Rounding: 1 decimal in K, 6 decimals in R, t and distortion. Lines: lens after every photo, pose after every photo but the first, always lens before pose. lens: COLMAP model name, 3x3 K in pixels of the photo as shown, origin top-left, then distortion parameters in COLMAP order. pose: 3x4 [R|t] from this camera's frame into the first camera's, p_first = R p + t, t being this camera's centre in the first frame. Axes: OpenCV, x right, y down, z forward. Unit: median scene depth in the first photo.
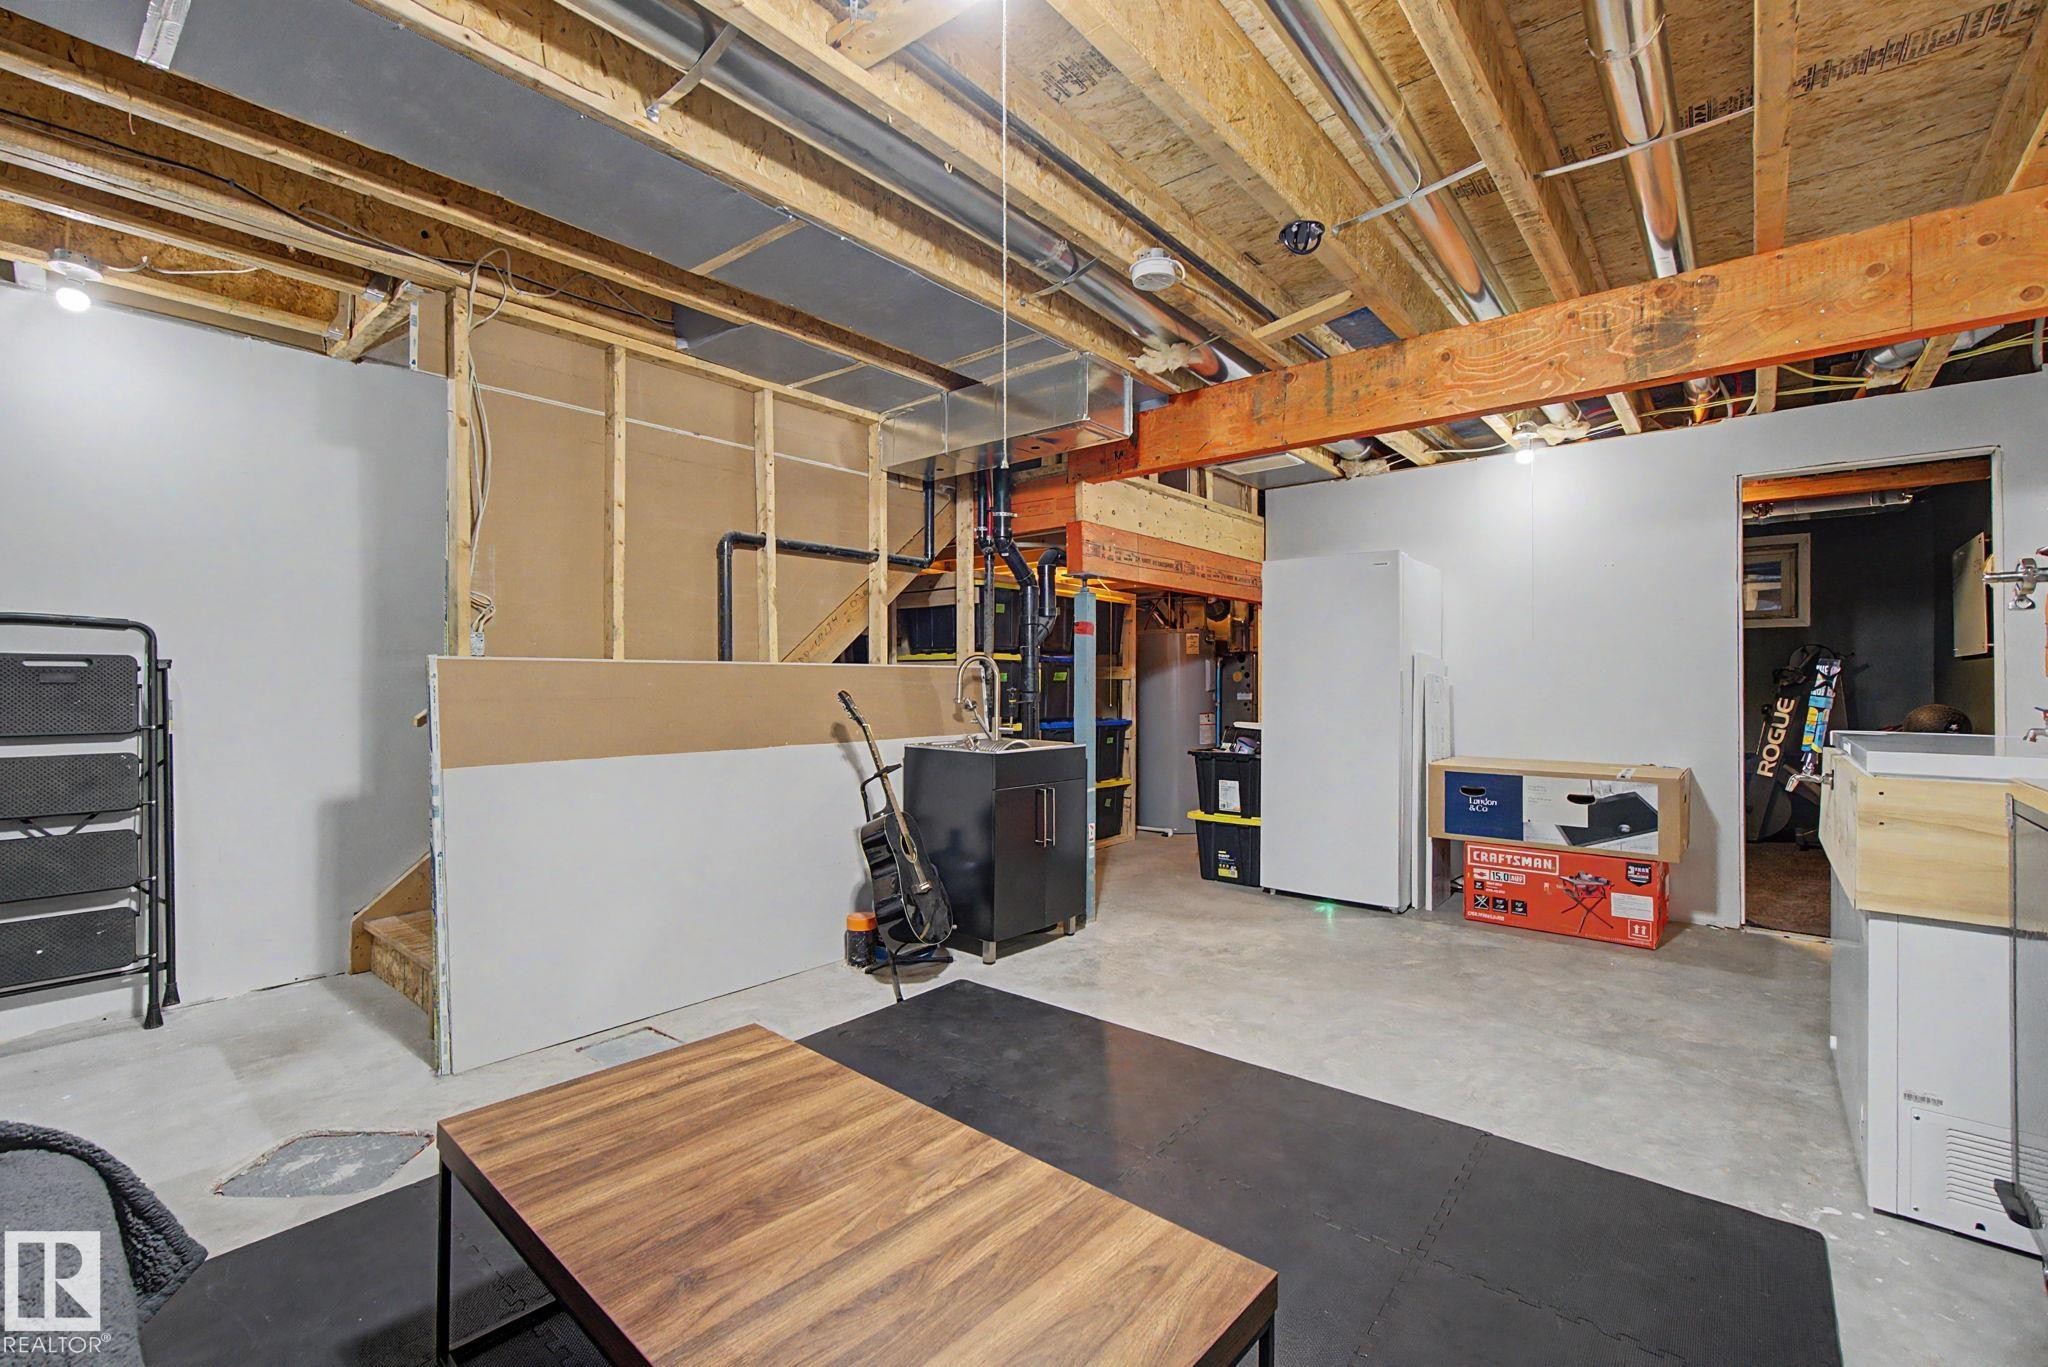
lens RADIAL K [[880.9, 0, 1022.2], [0, 880.9, 679.5], [0, 0, 1]] dist [0.000259, 0.000380]
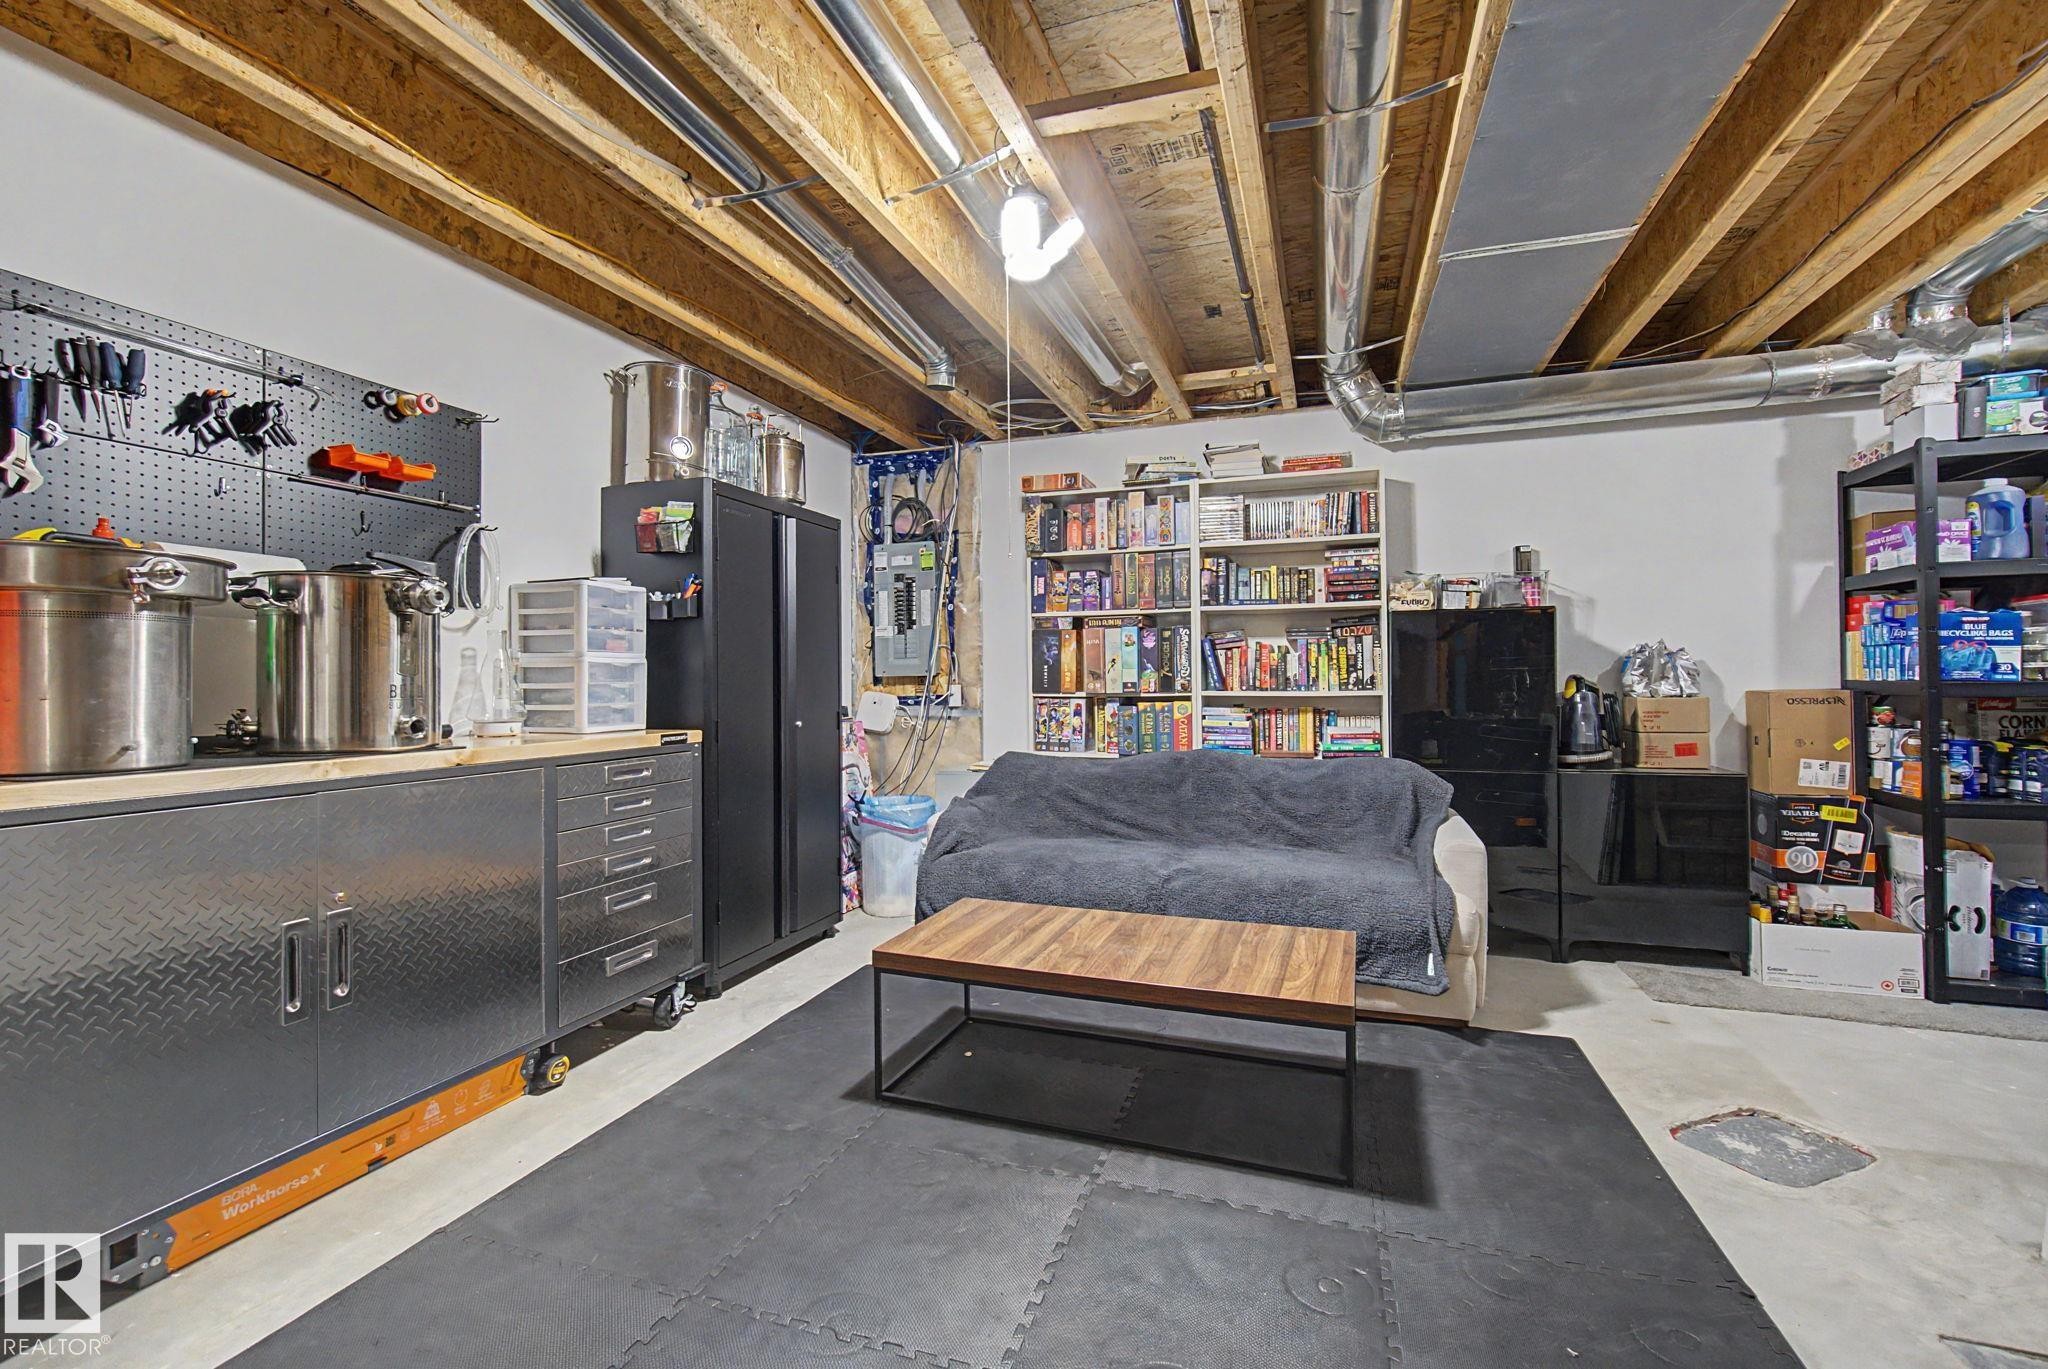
lens RADIAL K [[880.9, 0, 1023.9], [0, 880.9, 682.1], [0, 0, 1]] dist [0.000259, 0.000380]
pose [[-0.936765, -0.002078, -0.349952, 0.263945], [0.002748, 0.999908, -0.013293, 0.022820], [0.349948, -0.013415, -0.936673, 1.197685]]
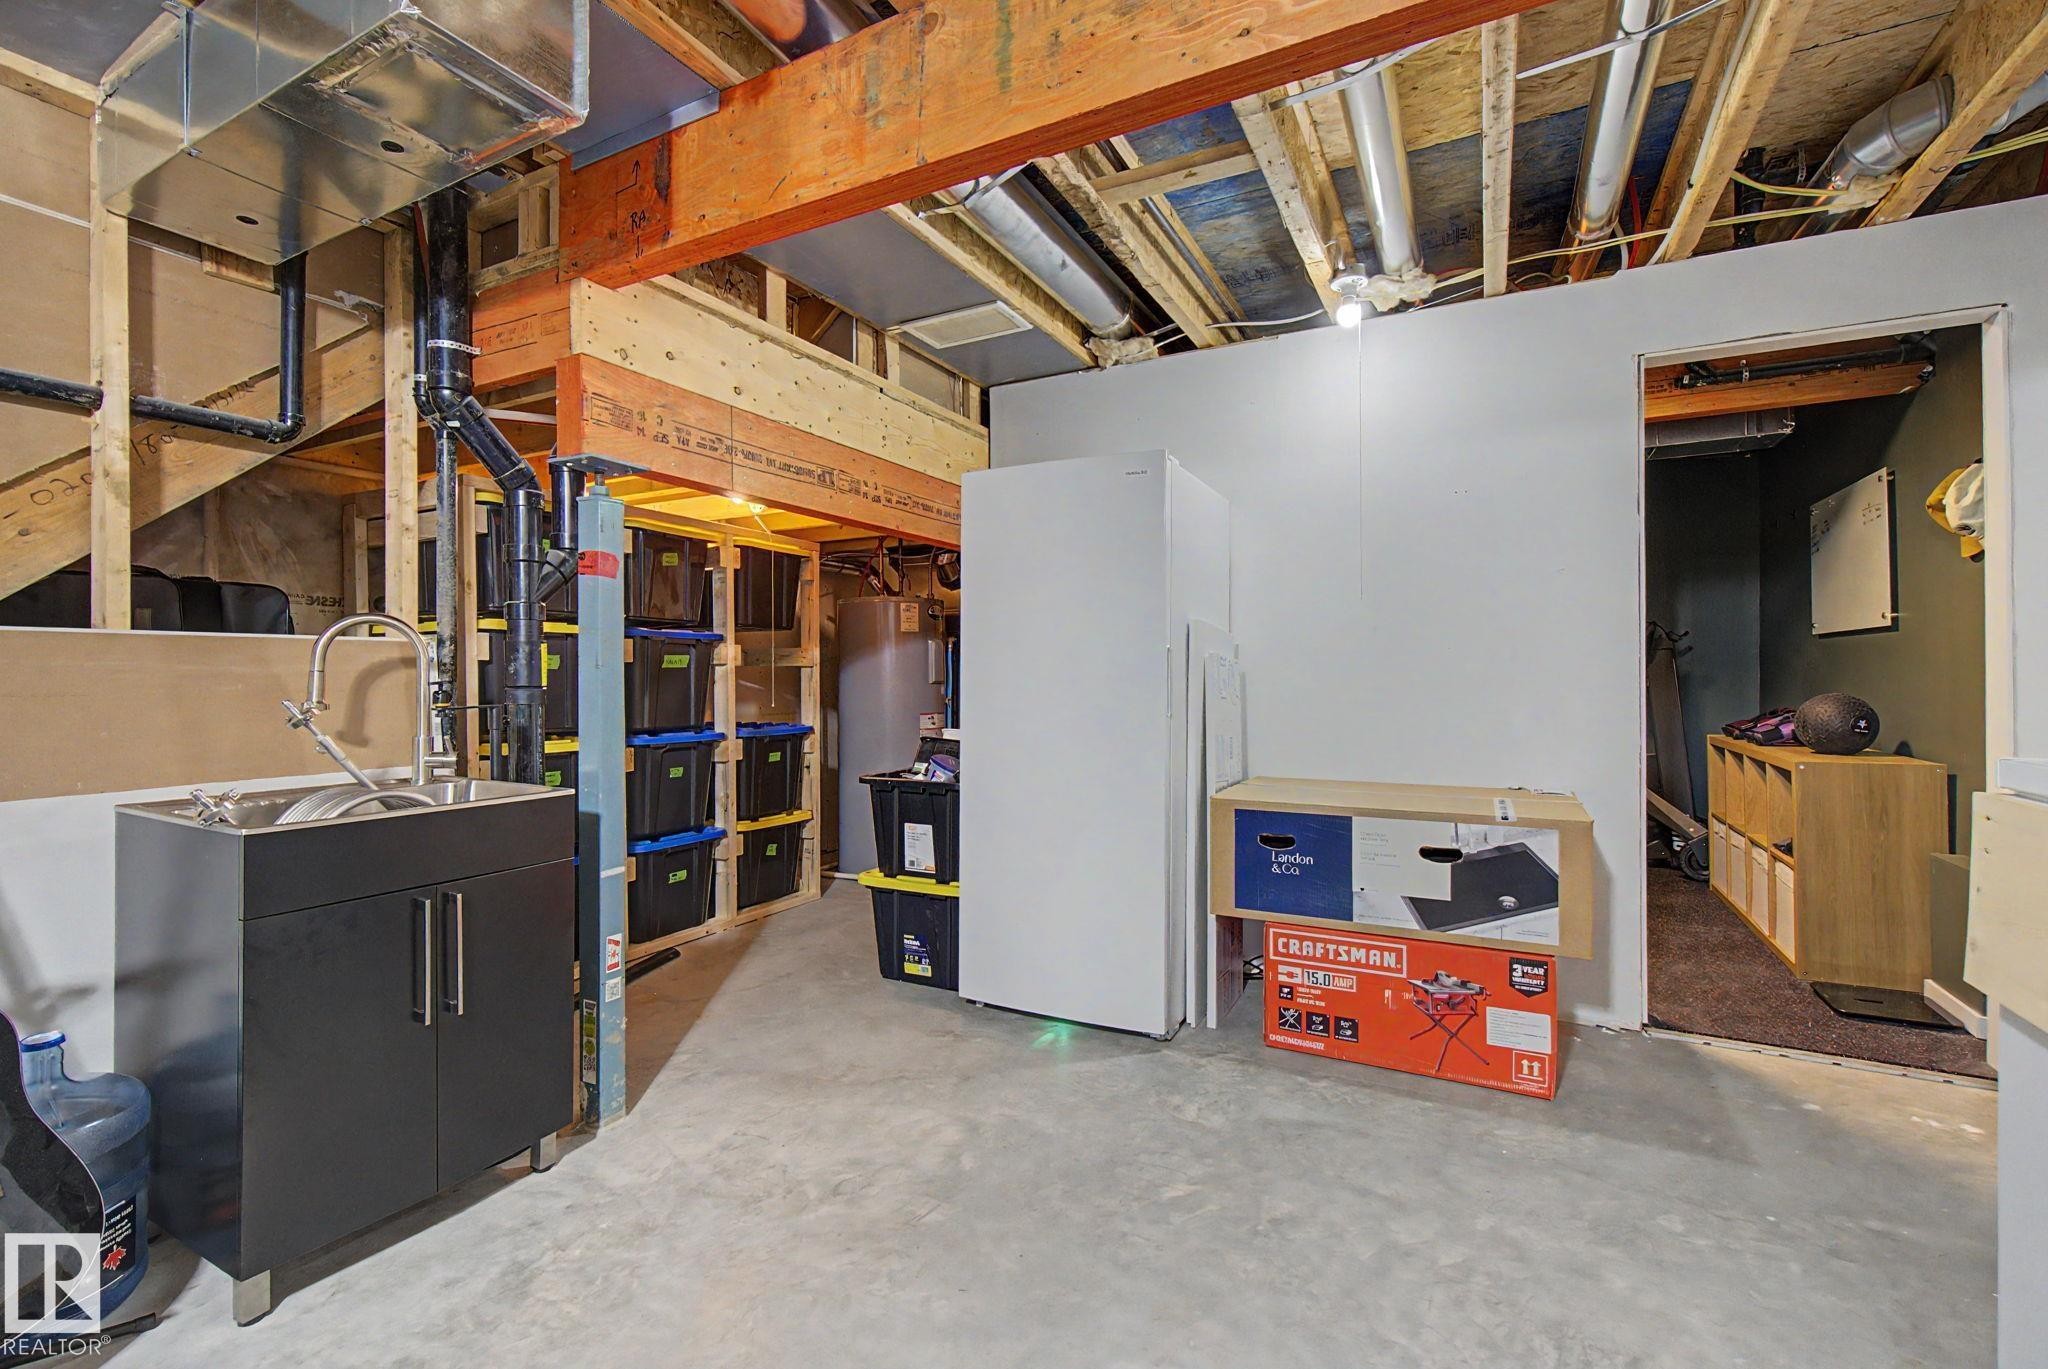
lens RADIAL K [[880.9, 0, 1021.9], [0, 880.9, 680.9], [0, 0, 1]] dist [0.000259, 0.000380]
pose [[0.977916, -0.006110, 0.208910, 0.209296], [0.003998, 0.999937, 0.010531, 0.006638], [-0.208961, -0.009463, 0.977878, 0.436436]]
